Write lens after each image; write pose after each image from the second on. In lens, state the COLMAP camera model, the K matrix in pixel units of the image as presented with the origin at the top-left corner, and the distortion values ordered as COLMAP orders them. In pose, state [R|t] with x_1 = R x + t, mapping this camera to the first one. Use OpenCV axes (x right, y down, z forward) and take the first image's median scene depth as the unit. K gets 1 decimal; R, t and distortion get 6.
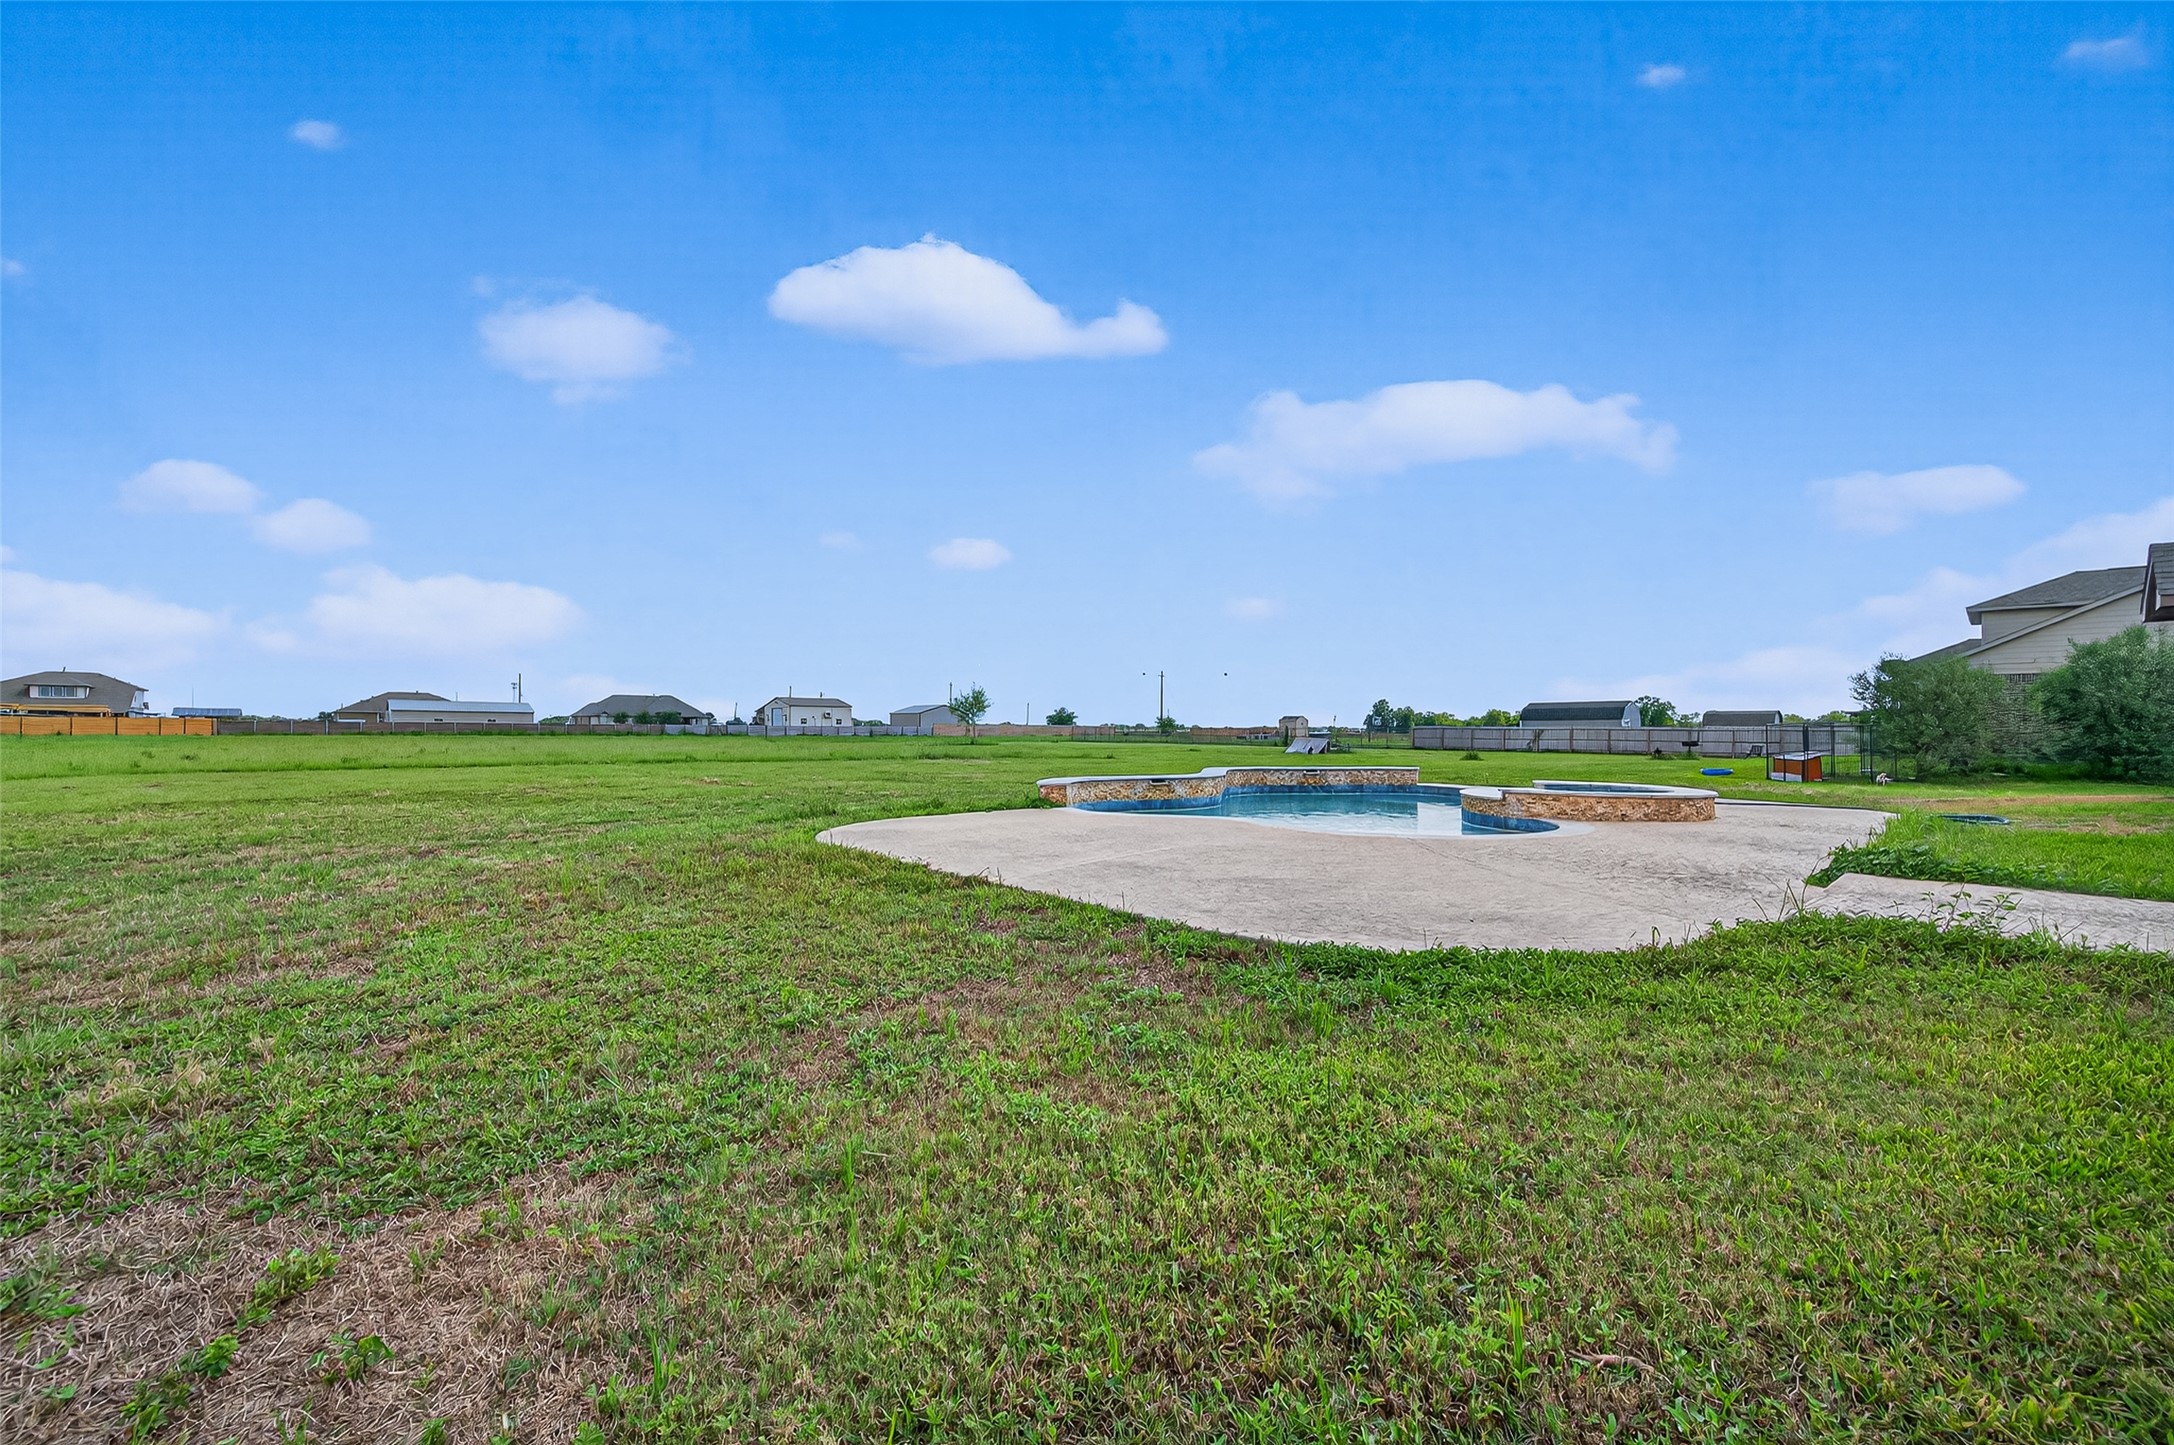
lens RADIAL K [[851.6, 0, 1076.1], [0, 851.6, 722.3], [0, 0, 1]] dist [0.006233, -0.001549]
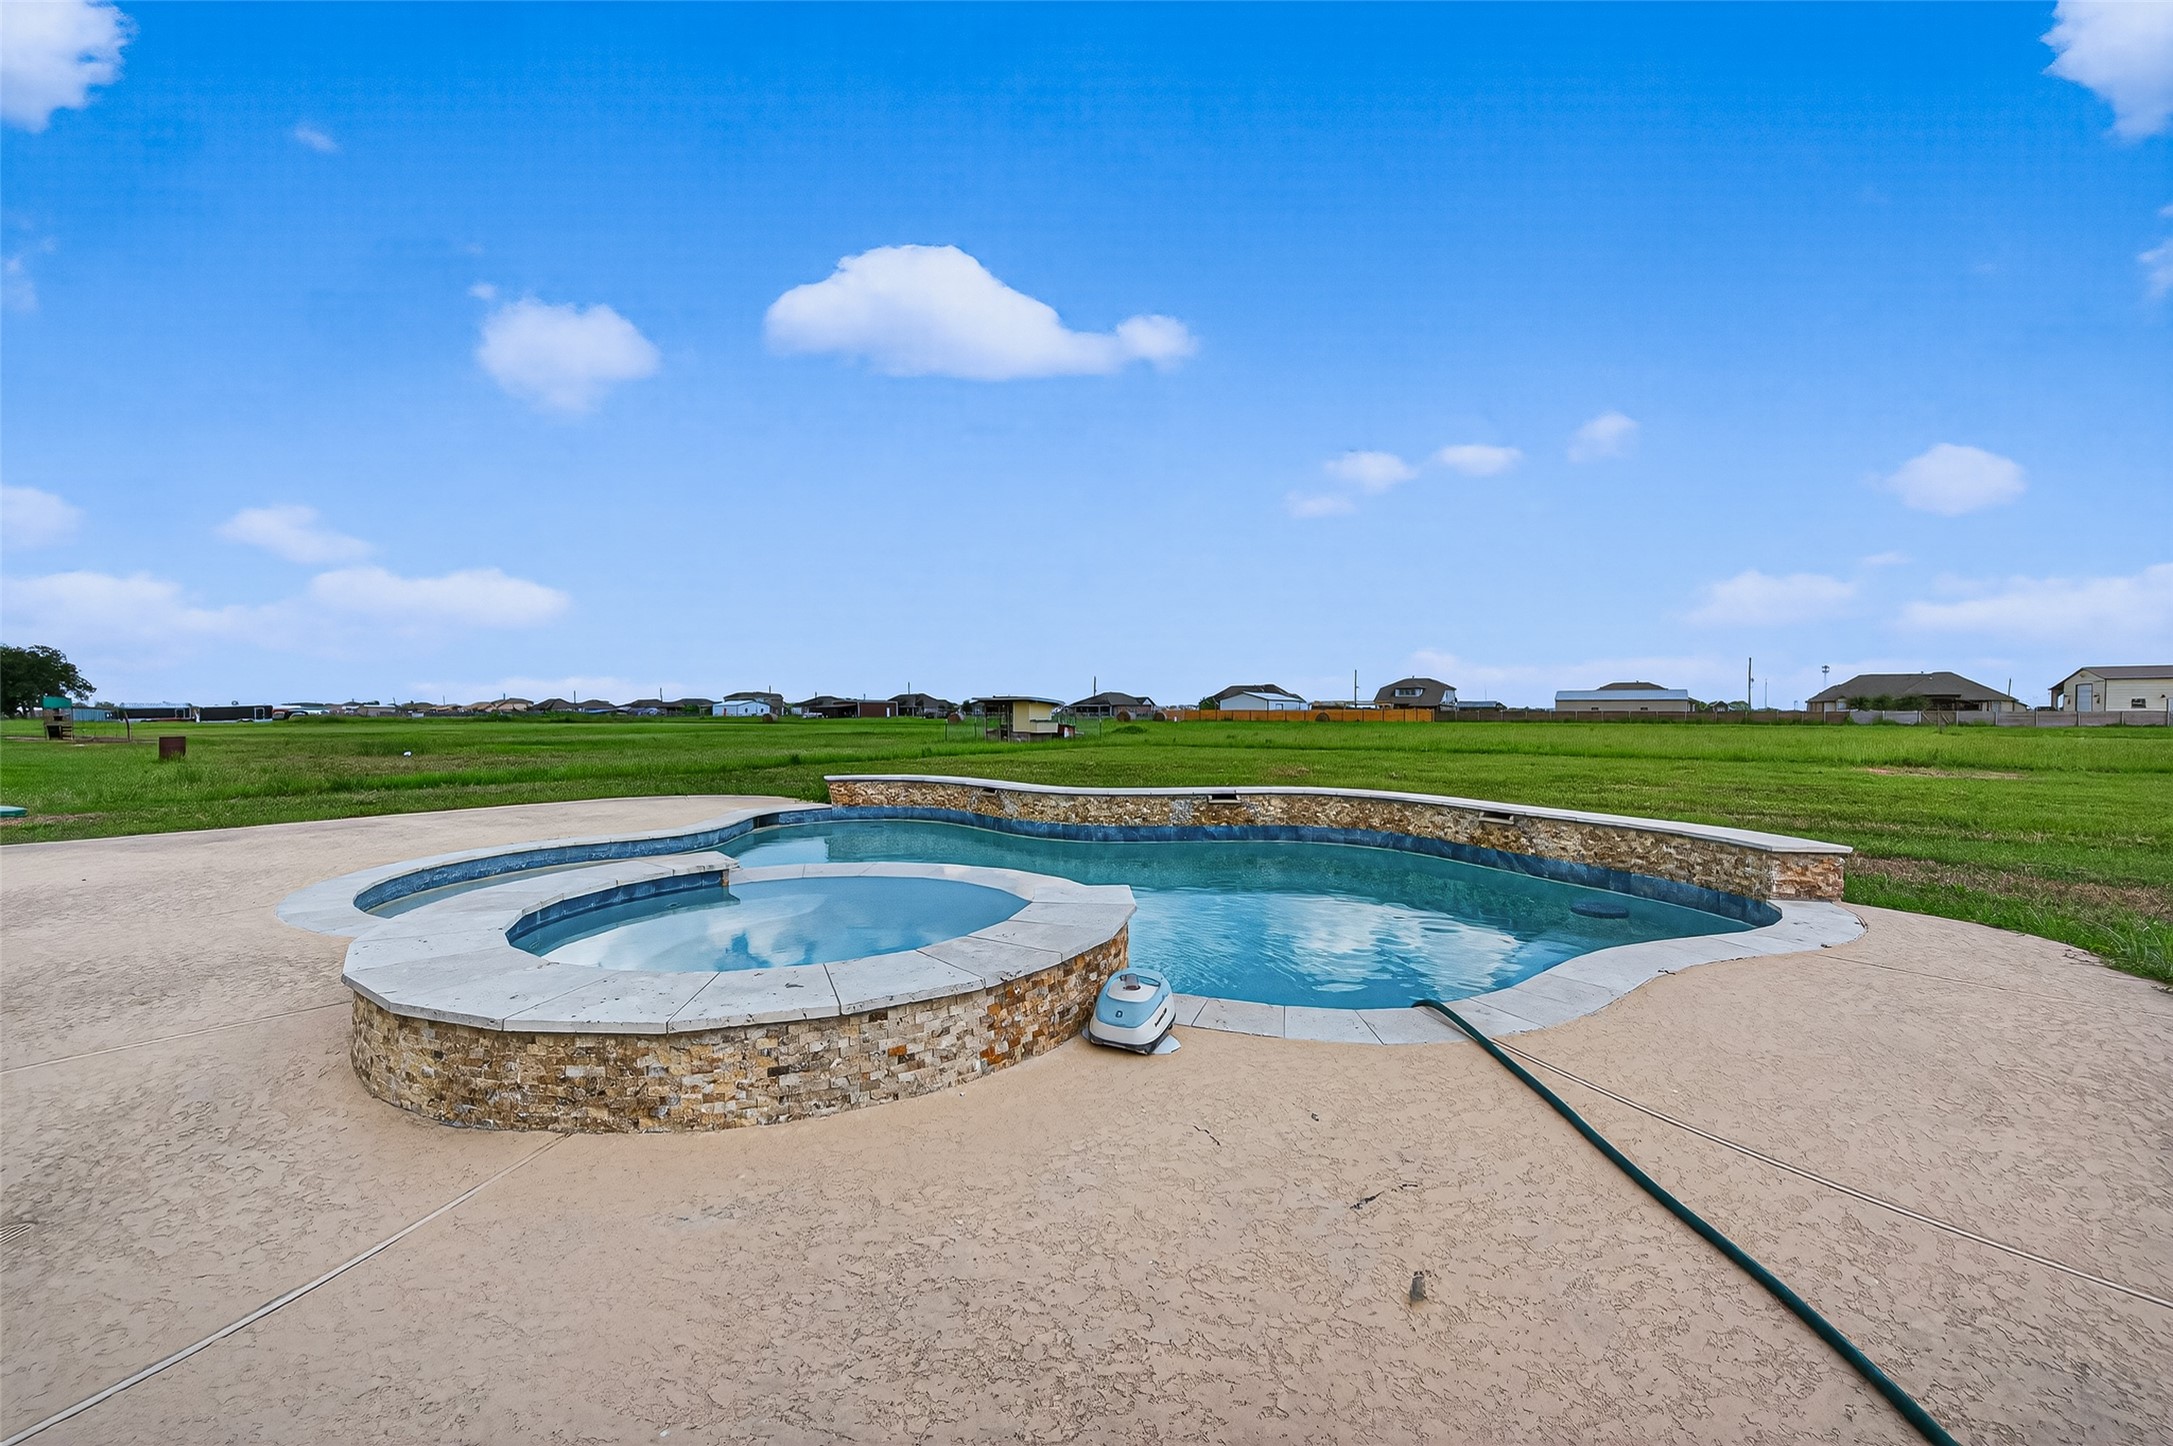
lens RADIAL K [[851.2, 0, 1086.5], [0, 851.2, 715.3], [0, 0, 1]] dist [0.006233, -0.001549]
pose [[0.256960, -0.004347, -0.966412, 0.098707], [0.009940, 0.999949, -0.001855, 0.000899], [0.966371, -0.009129, 0.256990, 0.108148]]
